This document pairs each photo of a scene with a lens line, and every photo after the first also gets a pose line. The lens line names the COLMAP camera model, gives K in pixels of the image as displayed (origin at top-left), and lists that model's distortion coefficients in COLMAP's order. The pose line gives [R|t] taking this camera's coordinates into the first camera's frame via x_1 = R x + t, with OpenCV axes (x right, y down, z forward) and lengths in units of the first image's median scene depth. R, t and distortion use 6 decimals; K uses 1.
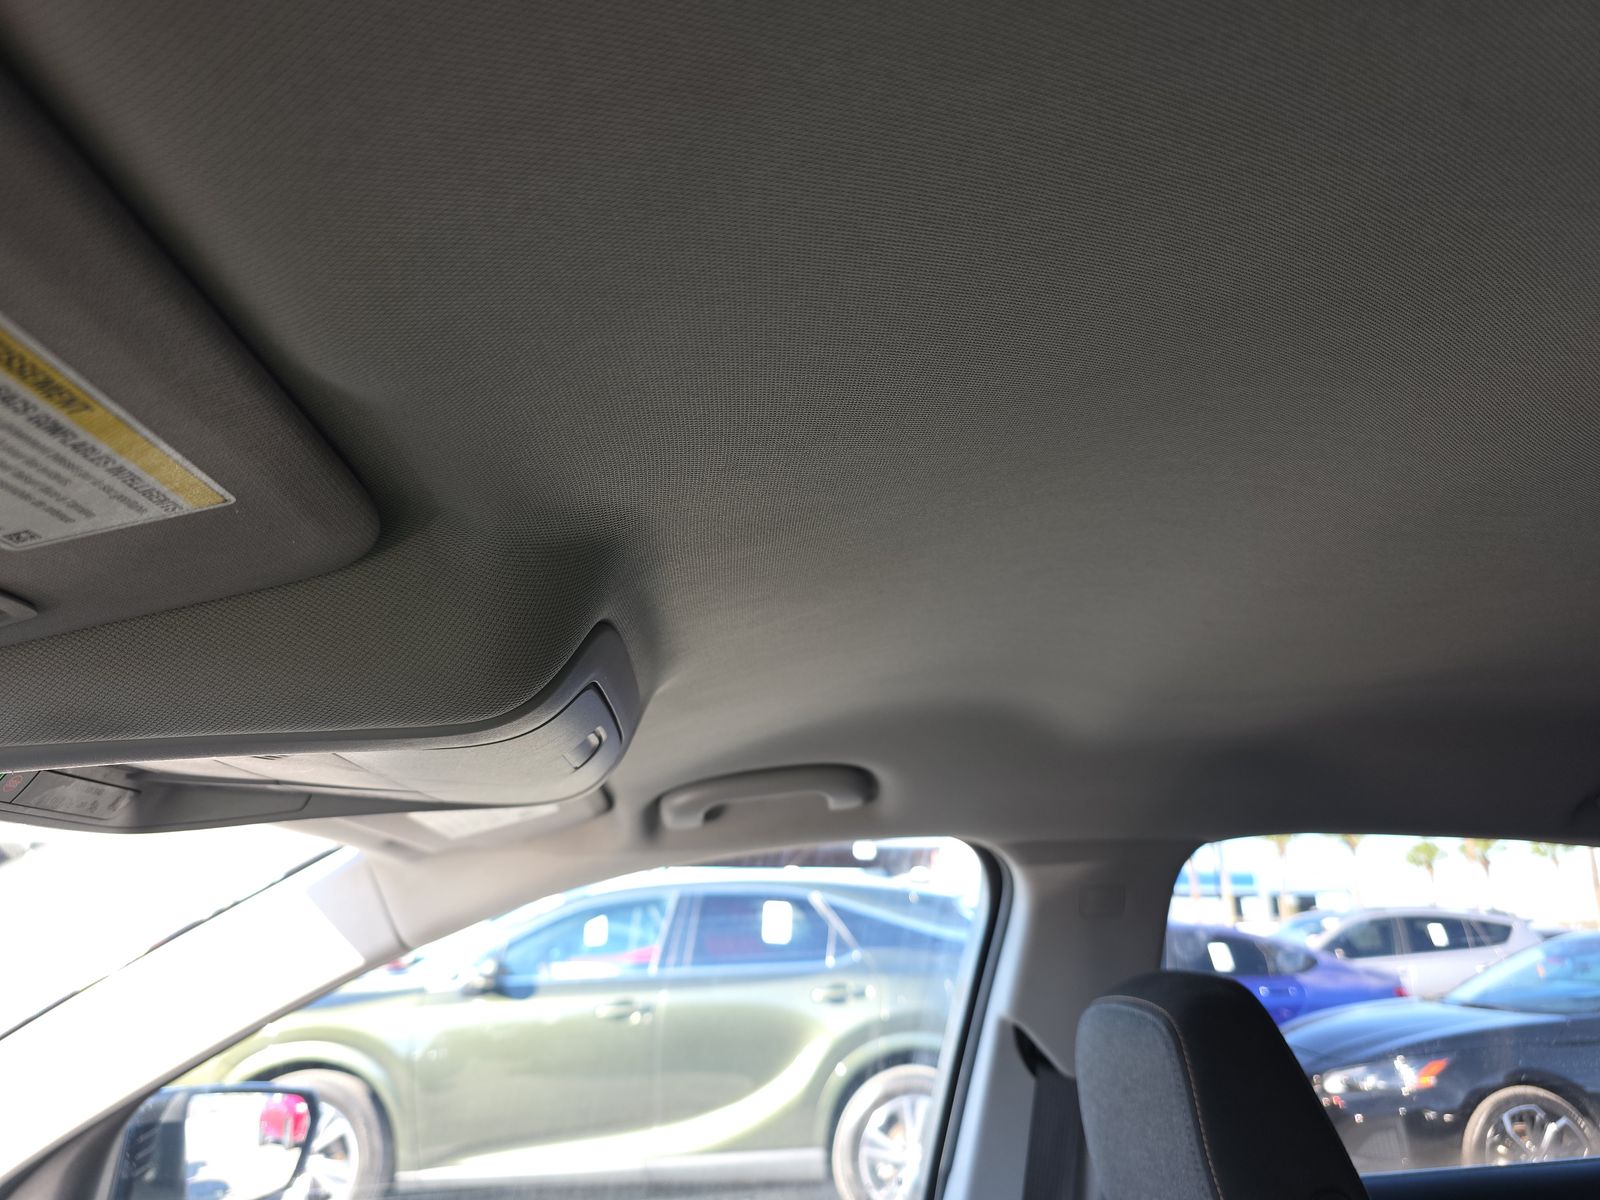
lens RADIAL K [[1081.1, 0, 801.5], [0, 1081.1, 600.1], [0, 0, 1]] dist [0.033423, 0.001348]
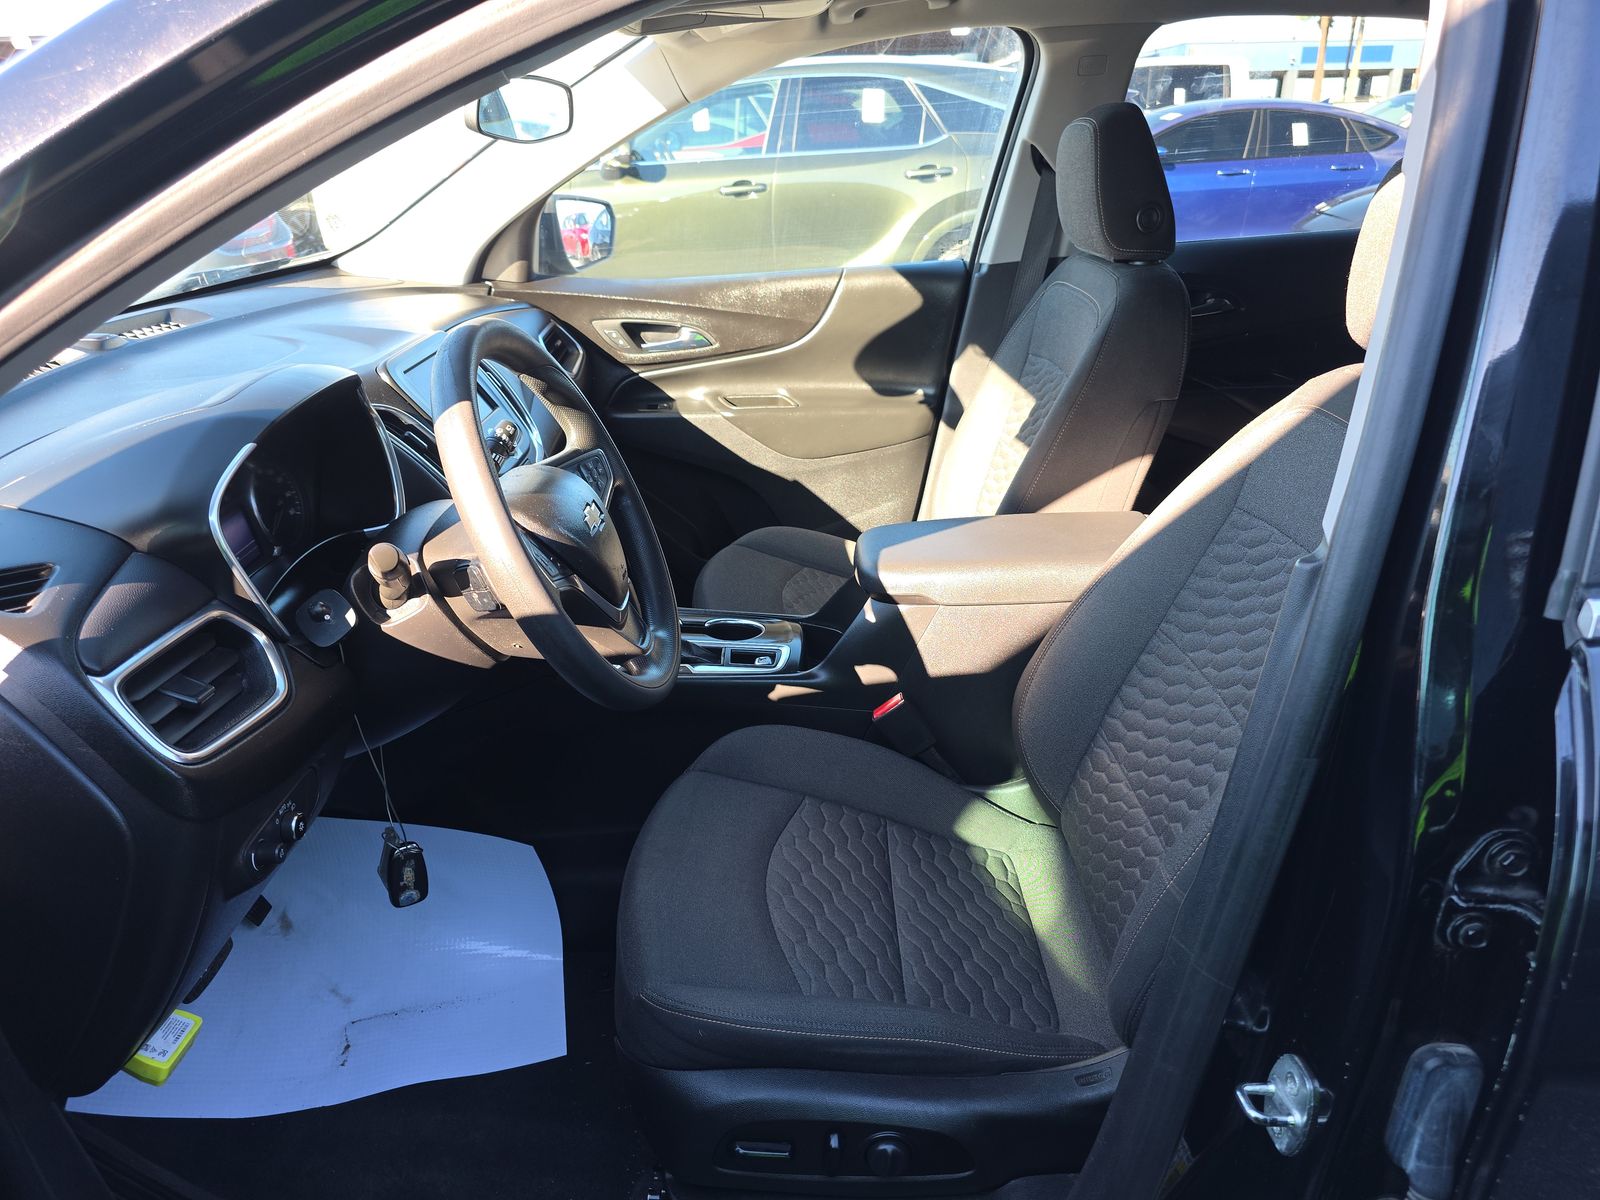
lens RADIAL K [[1081.1, 0, 804.9], [0, 1081.1, 599.4], [0, 0, 1]] dist [0.033423, 0.001348]
pose [[0.997392, 0.016503, -0.070264, -0.006382], [0.032937, 0.762161, 0.646549, -0.040176], [0.064223, -0.647178, 0.759629, -0.170438]]
